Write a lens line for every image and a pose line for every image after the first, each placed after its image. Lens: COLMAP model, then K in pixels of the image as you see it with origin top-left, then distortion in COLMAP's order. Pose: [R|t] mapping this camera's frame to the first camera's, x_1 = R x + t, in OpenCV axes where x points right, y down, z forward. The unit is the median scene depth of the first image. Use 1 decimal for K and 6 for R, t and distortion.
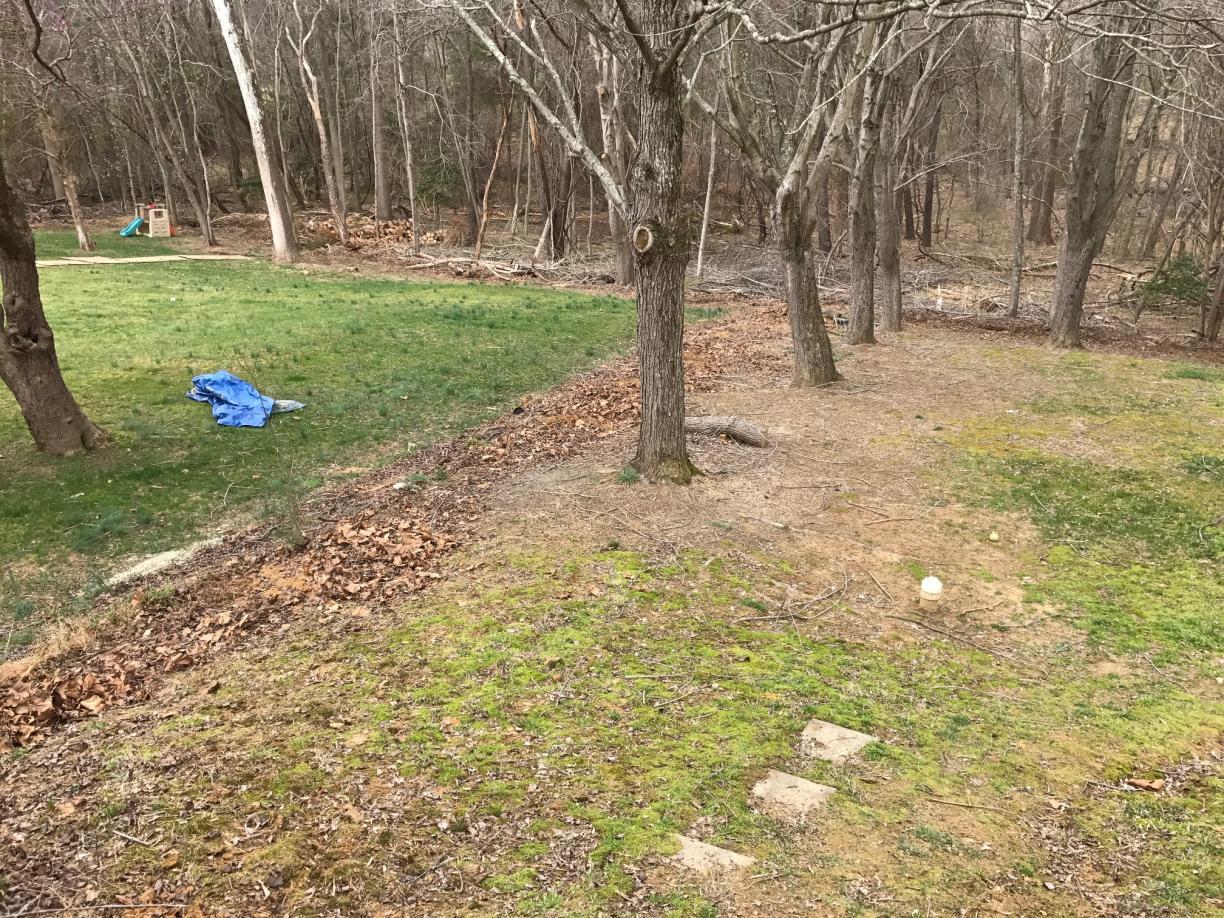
lens RADIAL K [[1004.3, 0, 612.0], [0, 1004.3, 459.0], [0, 0, 1]] dist [0.032309, -0.075639]
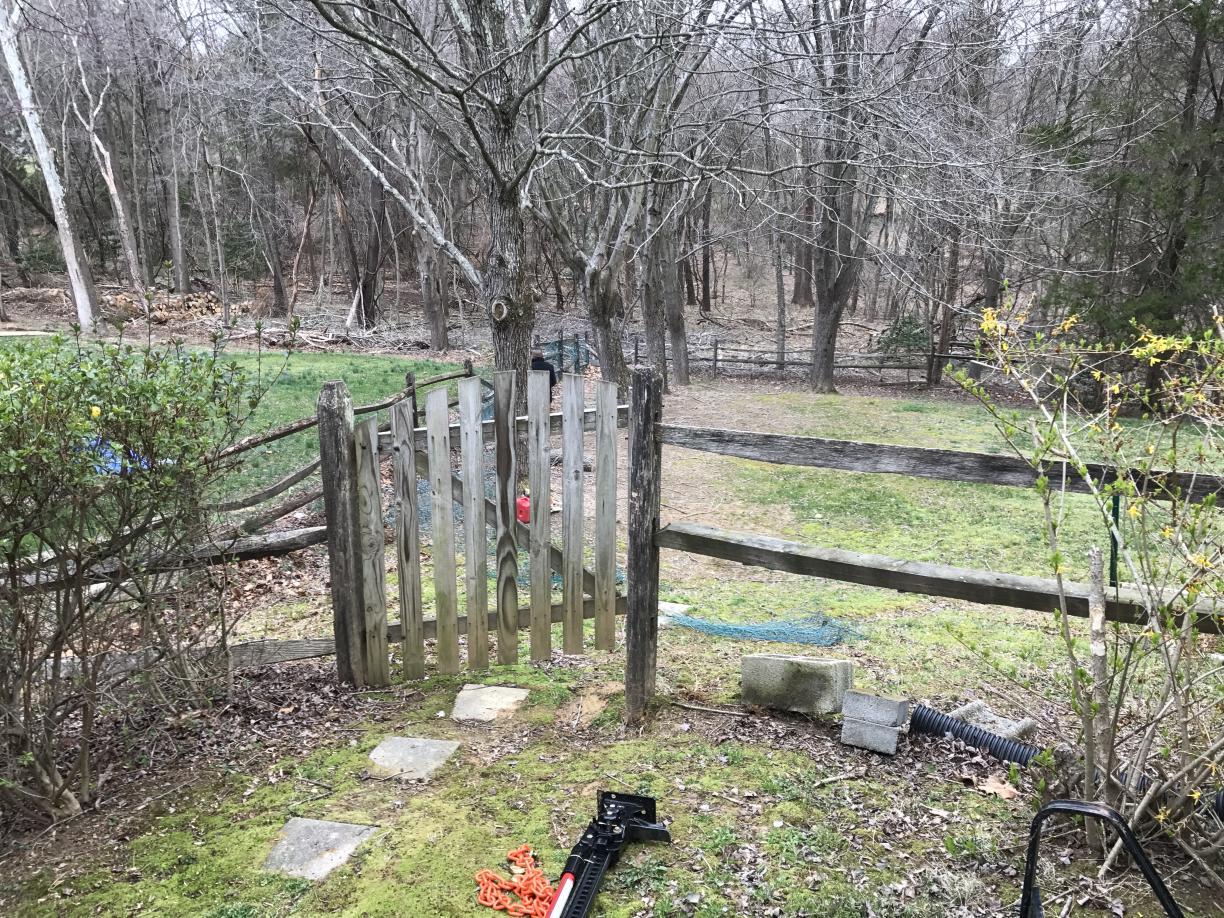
lens RADIAL K [[1003.8, 0, 629.1], [0, 1003.8, 468.7], [0, 0, 1]] dist [0.030715, -0.079092]
pose [[0.975799, -0.049031, 0.213104, -0.026393], [0.060530, 0.997023, -0.047770, 0.017410], [-0.210127, 0.059513, 0.975861, -0.088384]]
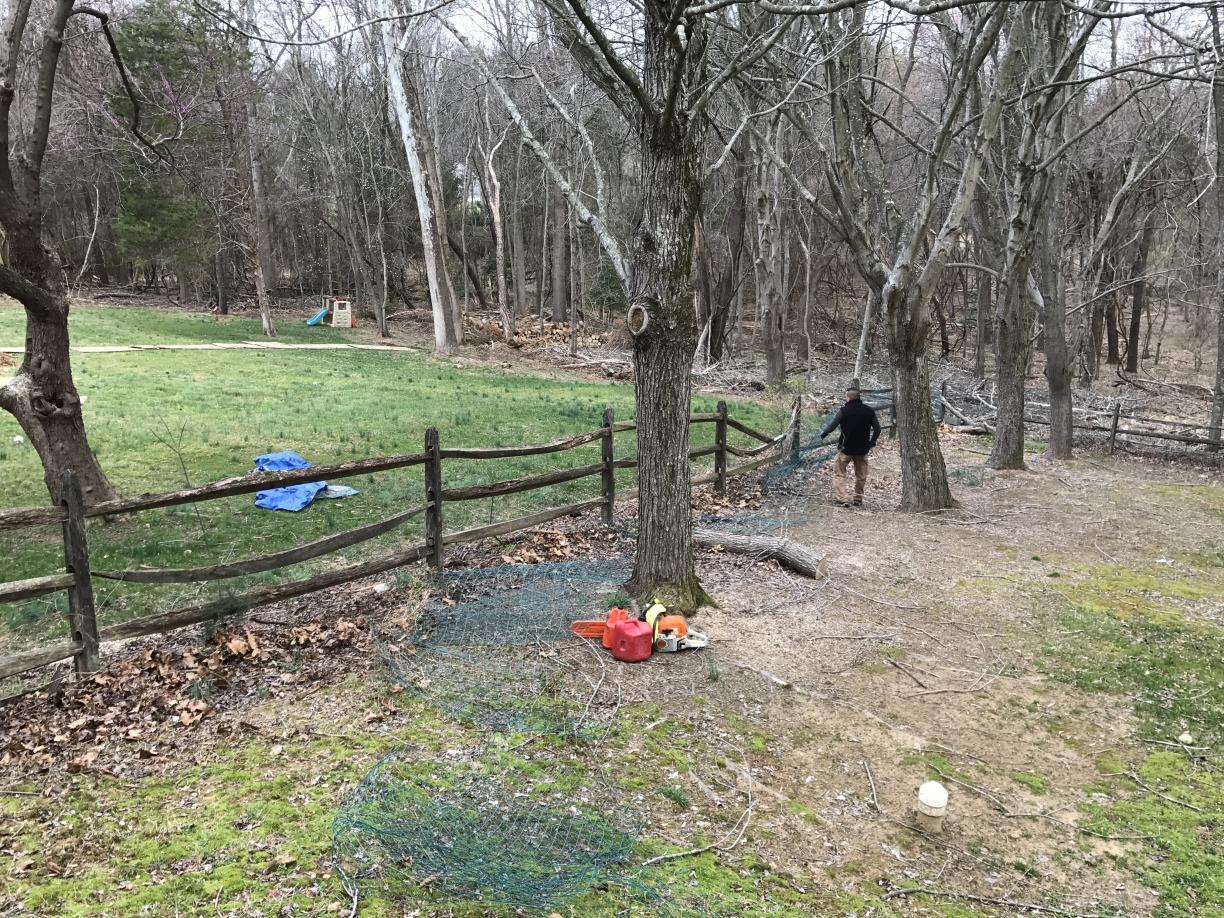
lens RADIAL K [[1004.3, 0, 612.0], [0, 1004.3, 459.0], [0, 0, 1]] dist [0.032309, -0.075639]
pose [[0.980177, 0.063790, -0.187572, 0.048818], [-0.083426, 0.991612, -0.098720, -0.005095], [0.179701, 0.112411, 0.977277, 0.052369]]
